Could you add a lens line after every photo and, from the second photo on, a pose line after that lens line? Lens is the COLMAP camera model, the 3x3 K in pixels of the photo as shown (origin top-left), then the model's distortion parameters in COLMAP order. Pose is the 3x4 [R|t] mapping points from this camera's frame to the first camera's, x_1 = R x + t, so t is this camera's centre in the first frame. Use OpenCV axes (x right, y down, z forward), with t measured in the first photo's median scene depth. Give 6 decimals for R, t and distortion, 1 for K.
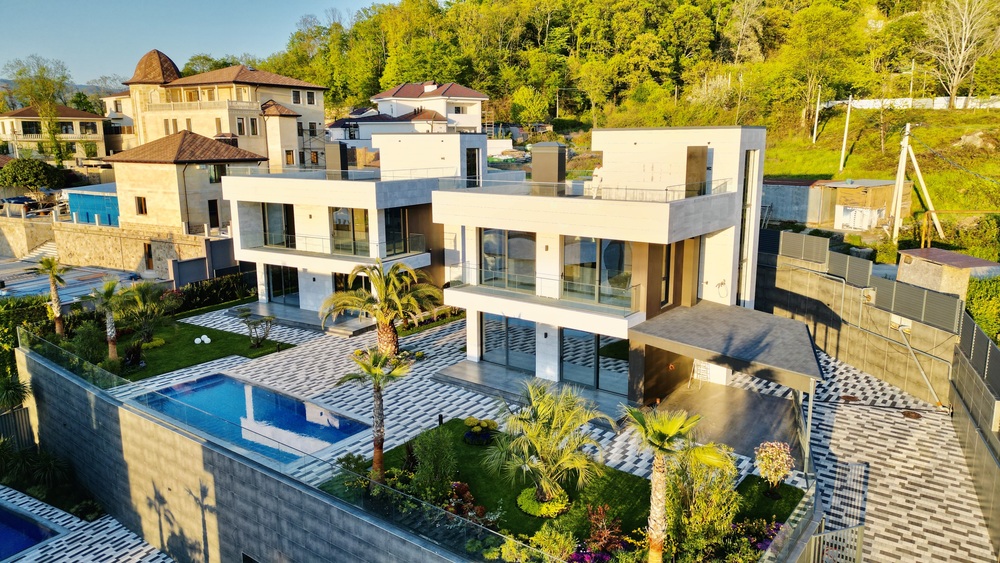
lens RADIAL K [[702.5, 0, 500.0], [0, 702.5, 281.5], [0, 0, 1]] dist [0.077423, -0.083658]
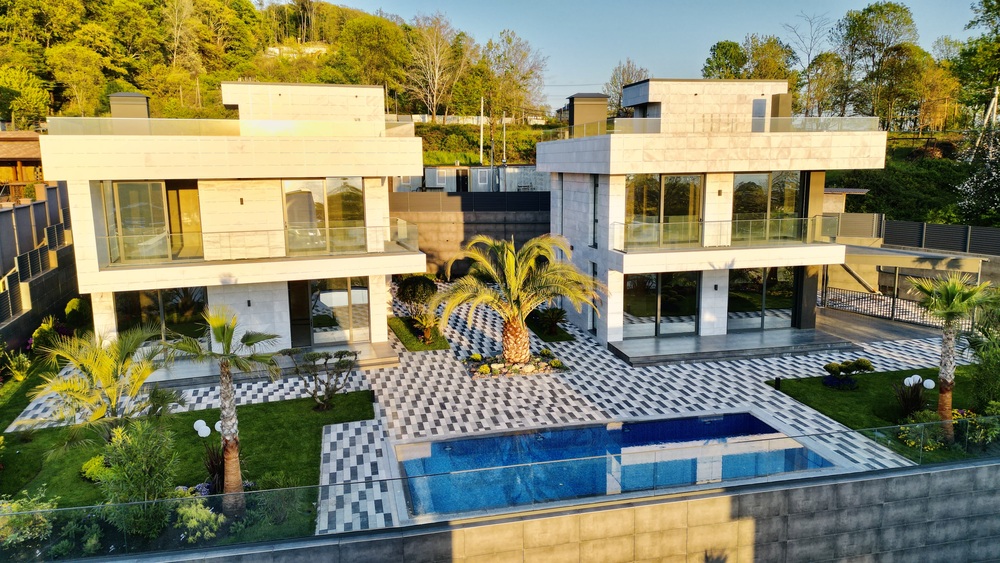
lens RADIAL K [[702.5, 0, 500.0], [0, 702.5, 281.5], [0, 0, 1]] dist [0.077423, -0.083658]
pose [[0.639176, -0.131555, 0.757725, -0.701312], [0.160684, 0.986360, 0.035706, -0.009887], [-0.752087, 0.098932, 0.651596, 0.501893]]
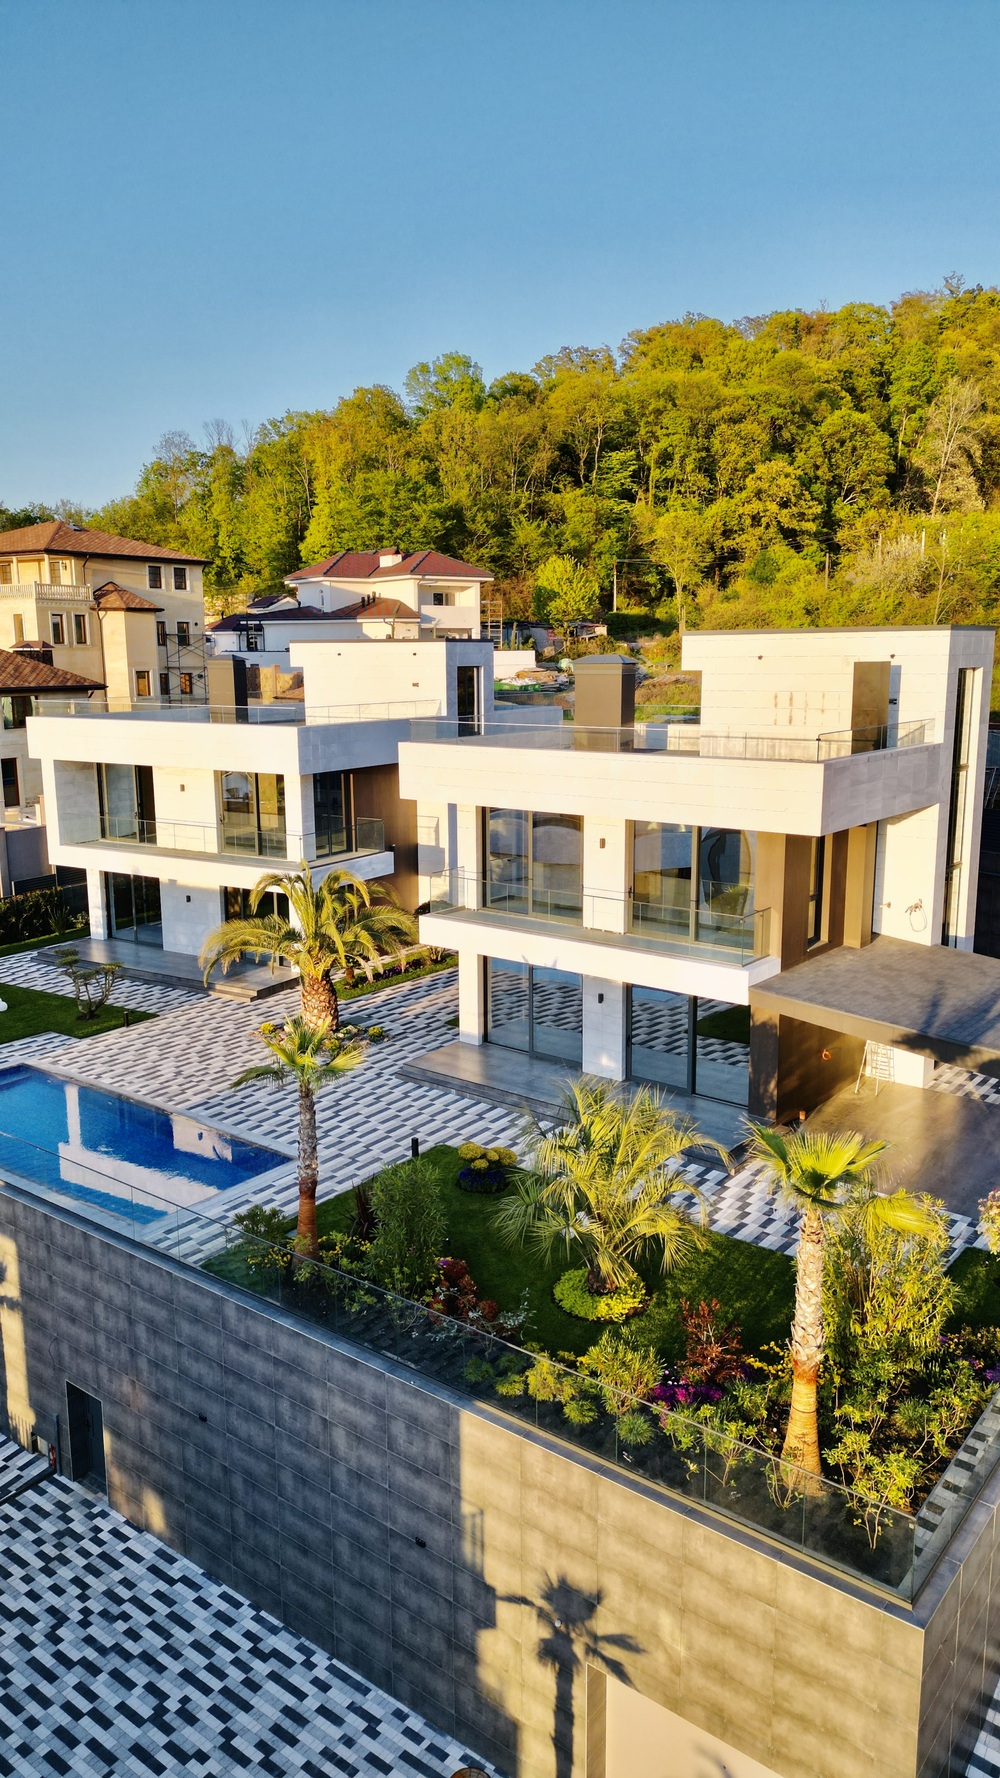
lens RADIAL K [[1249.1, 0, 490.7], [0, 1249.1, 895.6], [0, 0, 1]] dist [0.077423, -0.083658]
pose [[0.999872, 0.000538, -0.016021, -0.005795], [-0.000629, 0.999984, -0.005671, 0.000251], [0.016017, 0.005680, 0.999856, -0.001833]]
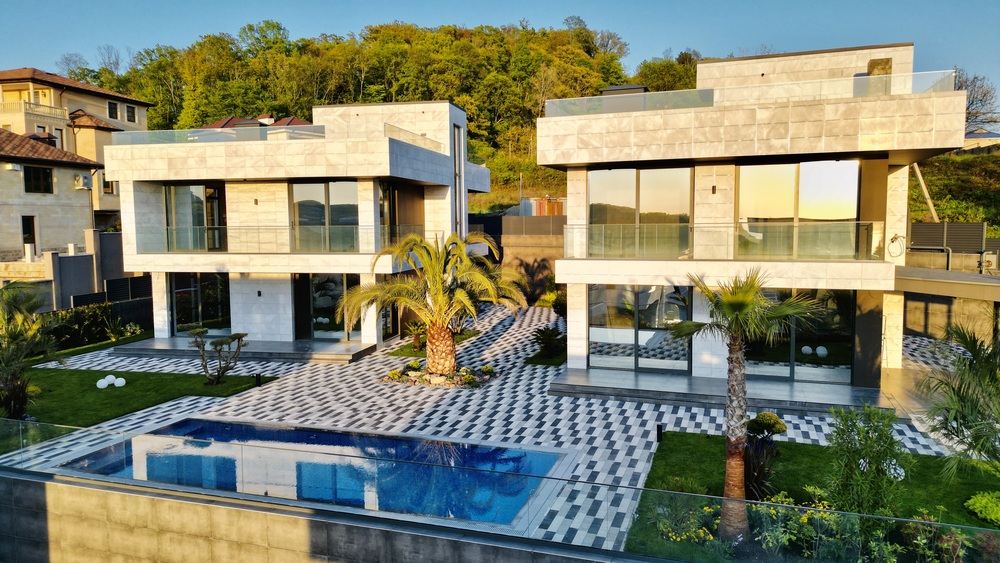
lens RADIAL K [[702.5, 0, 500.0], [0, 702.5, 281.5], [0, 0, 1]] dist [0.077423, -0.083658]
pose [[0.946749, -0.030233, 0.320550, -0.310038], [0.067635, 0.992042, -0.106196, 0.088581], [-0.314789, 0.122221, 0.941260, 0.321115]]
